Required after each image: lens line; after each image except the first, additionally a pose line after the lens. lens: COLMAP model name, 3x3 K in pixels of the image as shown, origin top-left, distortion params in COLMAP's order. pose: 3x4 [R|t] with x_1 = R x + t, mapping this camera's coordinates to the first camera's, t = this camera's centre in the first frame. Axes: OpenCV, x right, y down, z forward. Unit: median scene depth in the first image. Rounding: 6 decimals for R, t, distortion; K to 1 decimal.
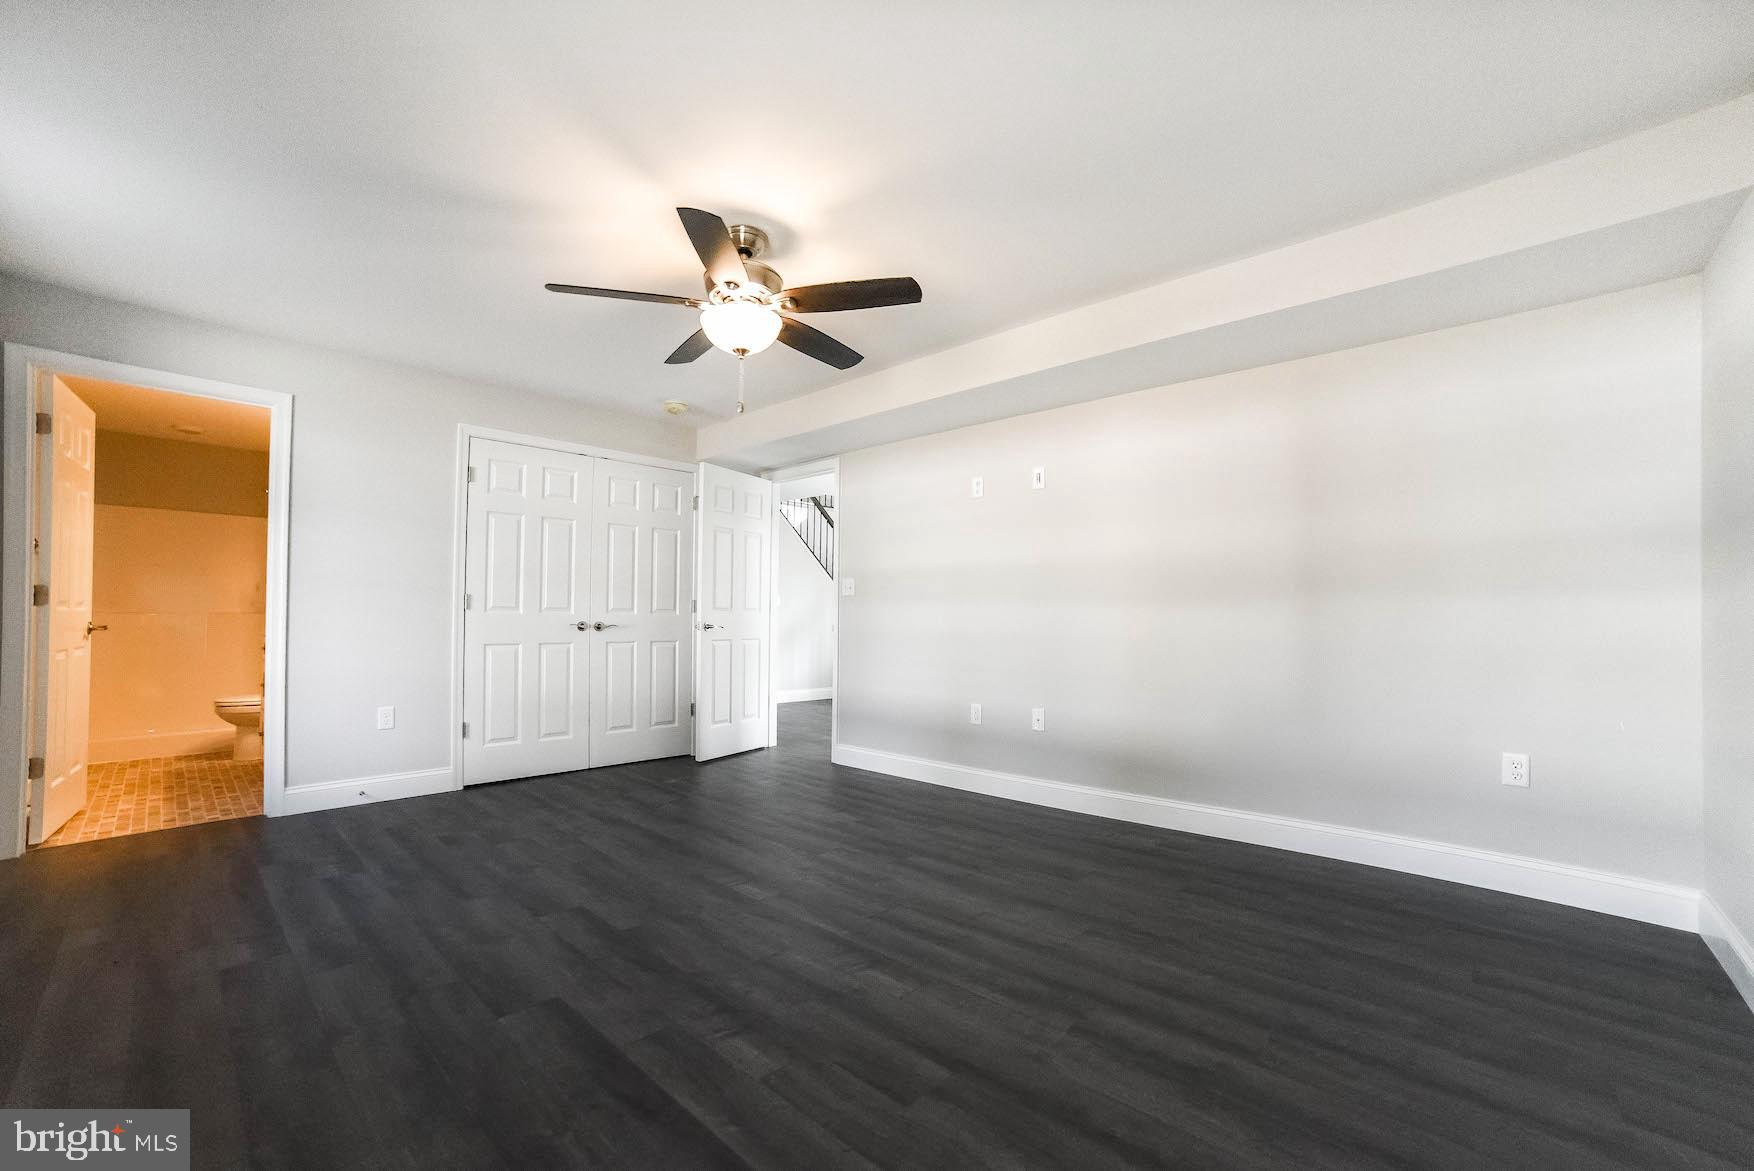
lens RADIAL K [[712.2, 0, 889.2], [0, 712.2, 605.1], [0, 0, 1]] dist [-0.095686, 0.038146]
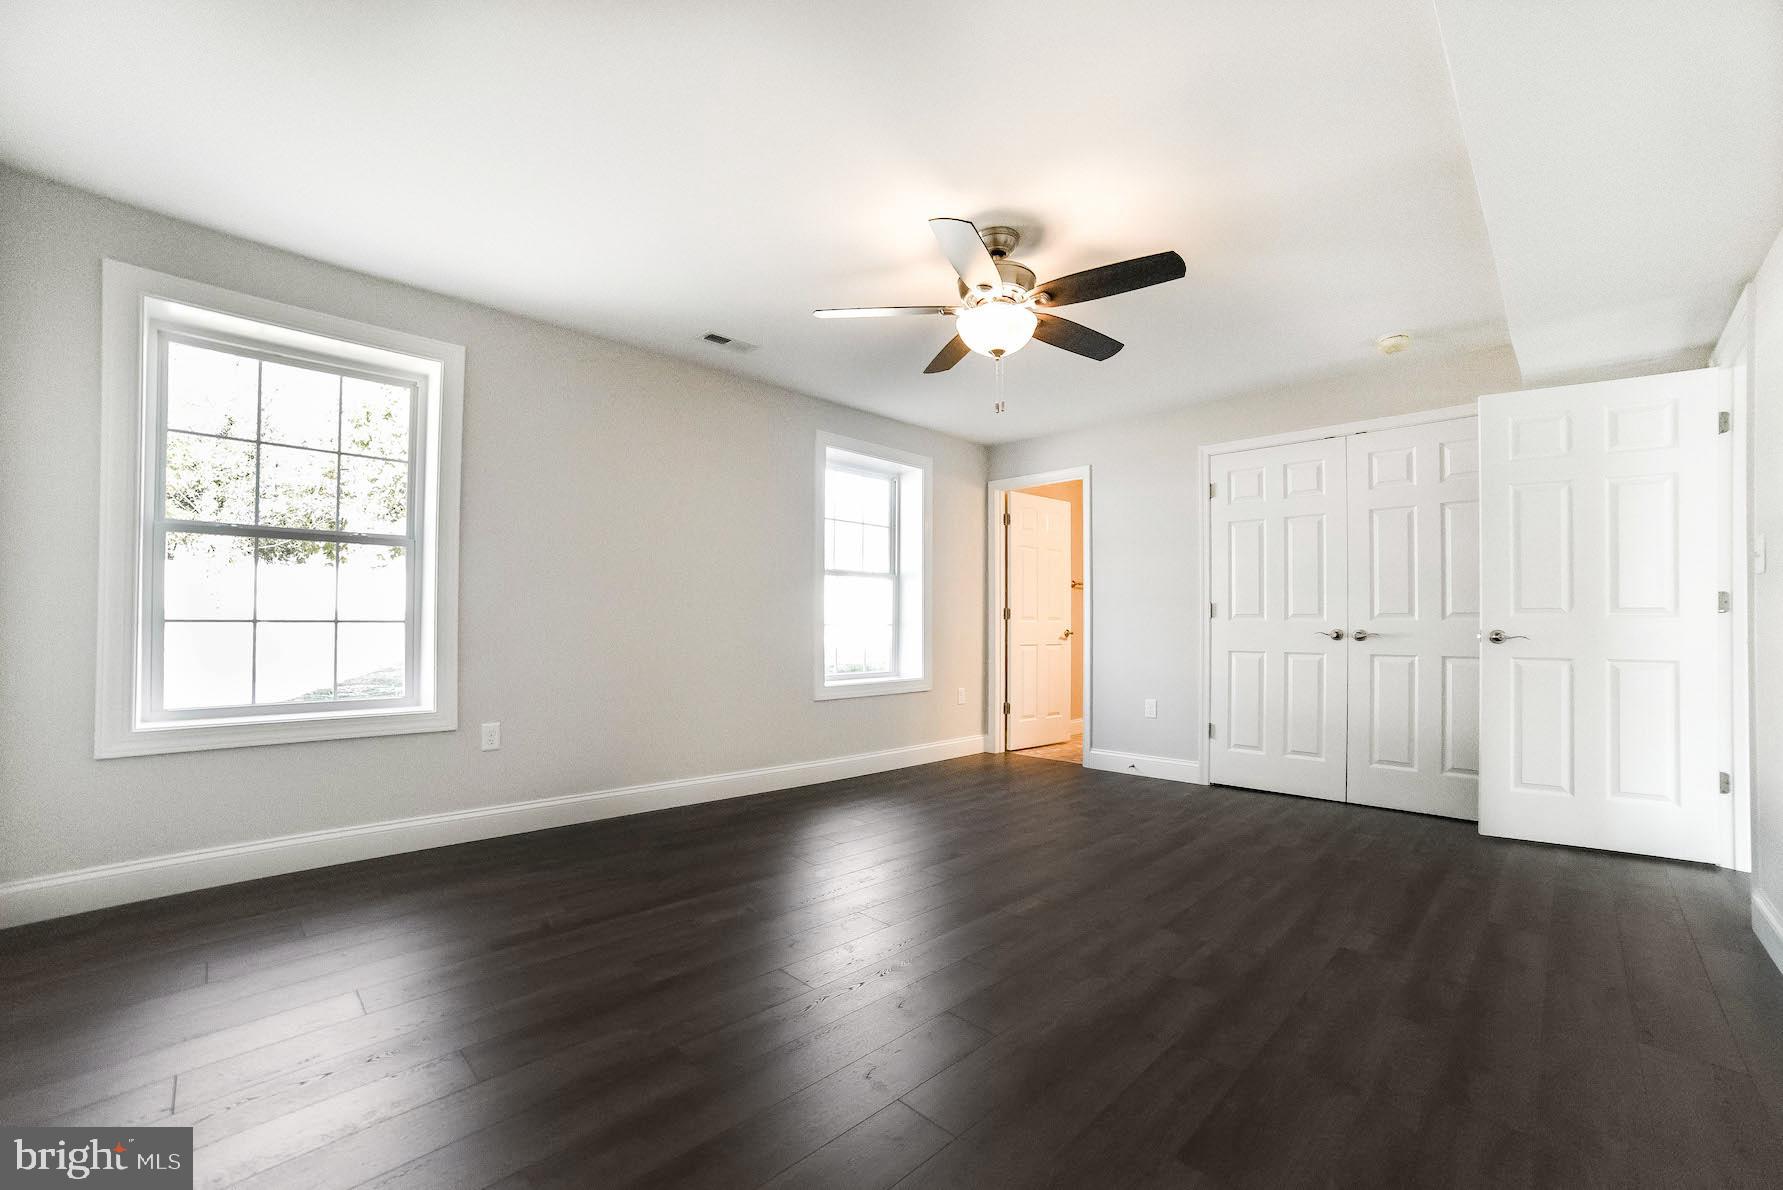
lens RADIAL K [[724.0, 0, 903.9], [0, 724.0, 615.0], [0, 0, 1]] dist [-0.095686, 0.038146]
pose [[-0.029322, -0.021931, -0.999329, 0.495666], [0.010249, 0.999700, -0.022240, 0.021217], [0.999517, -0.010895, -0.029088, 0.547623]]
